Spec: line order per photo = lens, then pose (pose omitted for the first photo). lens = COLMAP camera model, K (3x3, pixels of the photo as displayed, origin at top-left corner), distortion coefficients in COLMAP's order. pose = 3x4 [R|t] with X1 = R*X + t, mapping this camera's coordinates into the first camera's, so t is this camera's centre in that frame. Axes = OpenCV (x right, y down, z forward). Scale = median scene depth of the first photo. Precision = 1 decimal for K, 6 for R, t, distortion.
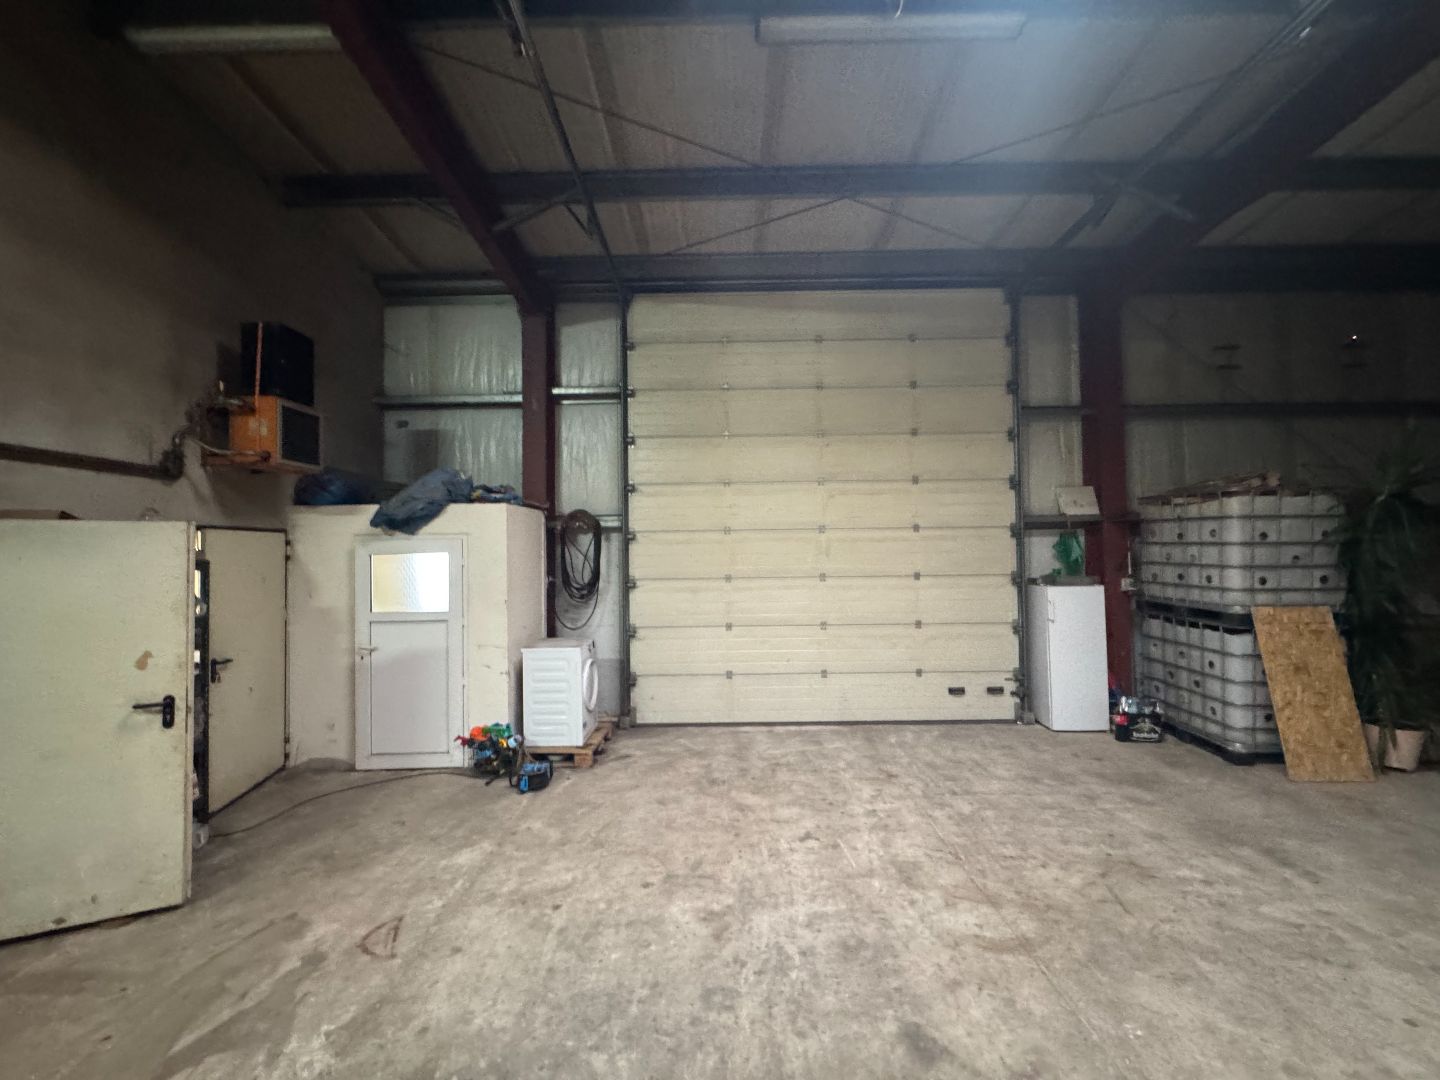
lens RADIAL K [[577.8, 0, 719.8], [0, 577.8, 533.5], [0, 0, 1]] dist [-0.002359, 0.000038]
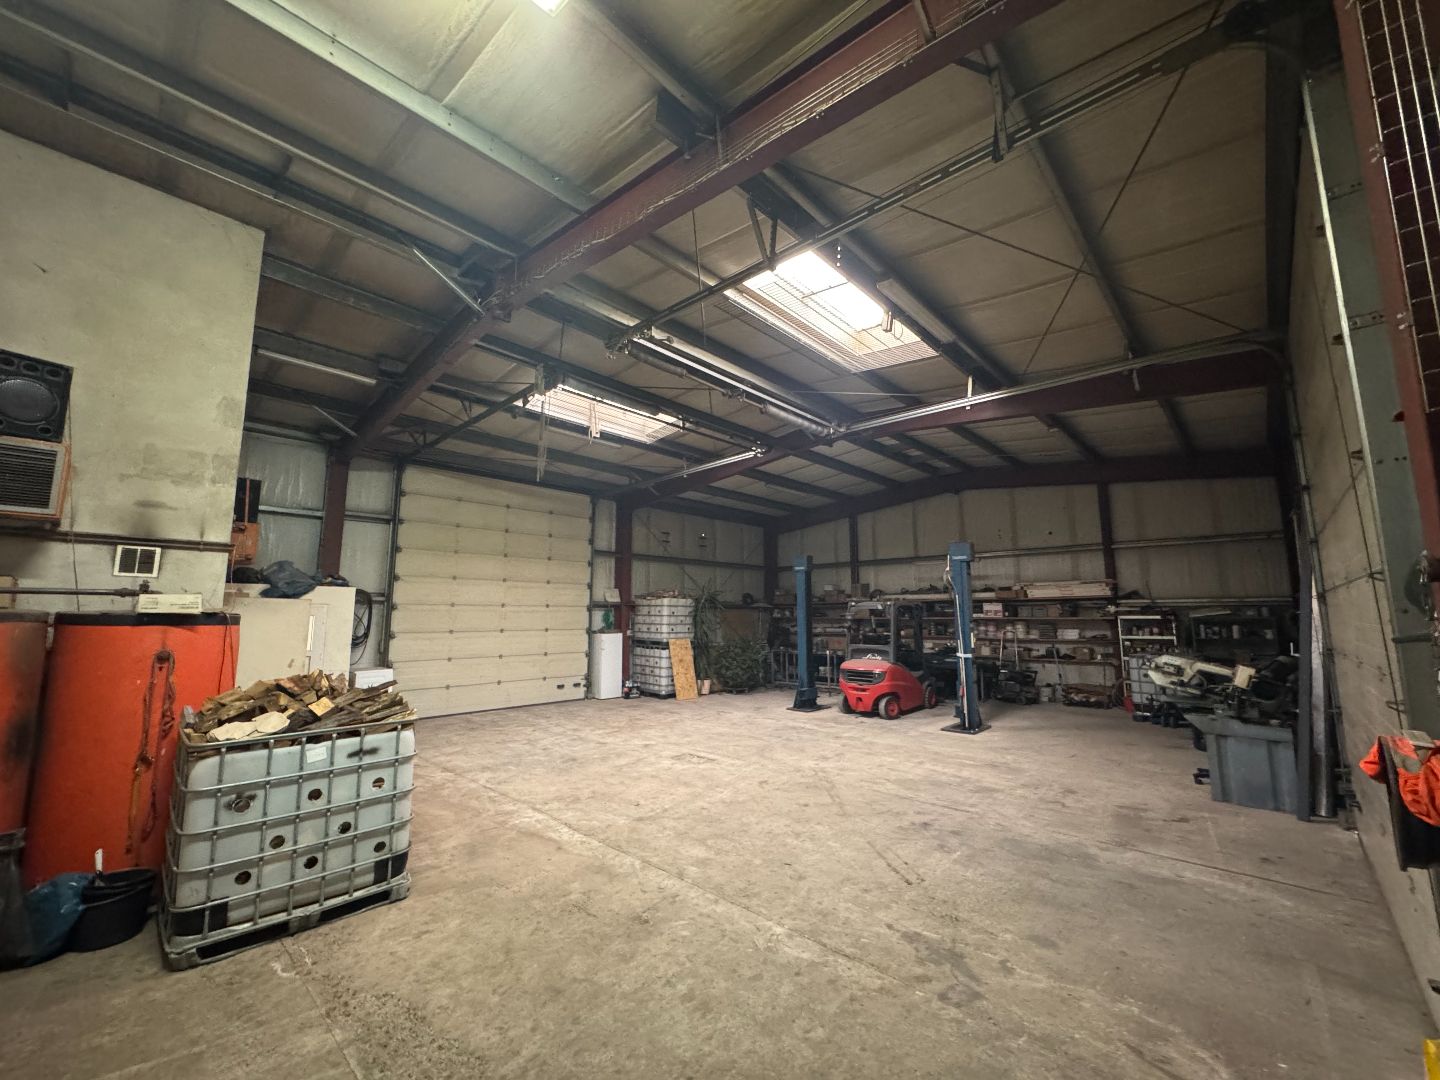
lens RADIAL K [[577.8, 0, 719.8], [0, 577.8, 533.5], [0, 0, 1]] dist [-0.002359, 0.000038]
pose [[0.675566, 0.115965, 0.728123, -0.770776], [-0.028679, 0.990939, -0.131214, -0.013049], [-0.736741, 0.067762, 0.672771, -0.839214]]
